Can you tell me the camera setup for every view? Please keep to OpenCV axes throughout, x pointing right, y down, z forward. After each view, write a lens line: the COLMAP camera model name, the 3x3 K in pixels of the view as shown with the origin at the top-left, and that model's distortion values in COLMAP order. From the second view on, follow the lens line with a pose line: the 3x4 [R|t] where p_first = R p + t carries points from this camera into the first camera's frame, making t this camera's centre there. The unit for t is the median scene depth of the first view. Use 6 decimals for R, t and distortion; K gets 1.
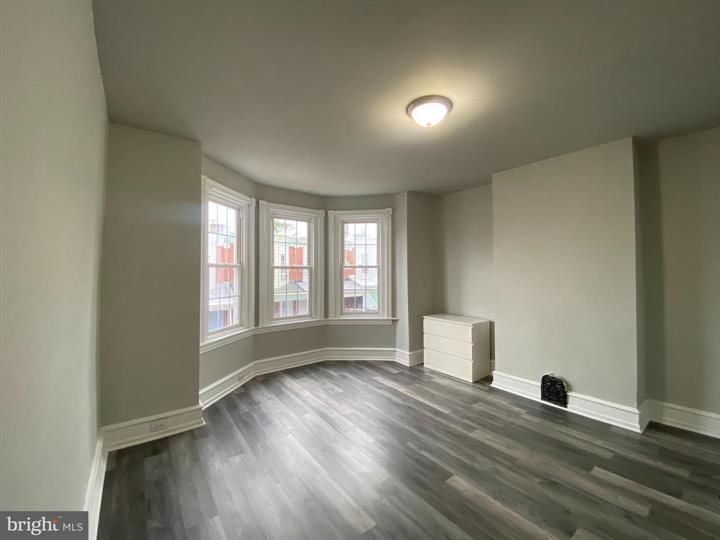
lens RADIAL K [[293.9, 0, 361.8], [0, 293.9, 266.1], [0, 0, 1]] dist [0.026171, -0.023074]
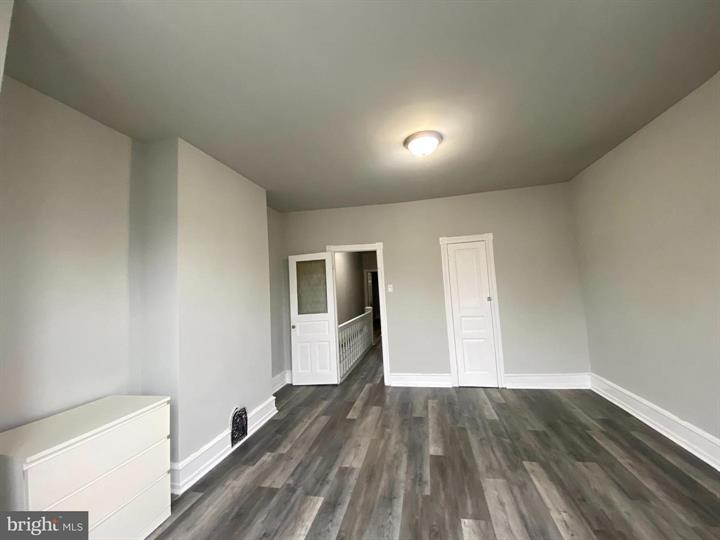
lens RADIAL K [[293.9, 0, 361.8], [0, 293.9, 266.1], [0, 0, 1]] dist [0.026171, -0.023074]
pose [[-0.659078, 0.092933, 0.746311, -0.348503], [0.033343, 0.994971, -0.094452, 0.045074], [-0.751335, -0.037367, -0.658862, 1.524571]]
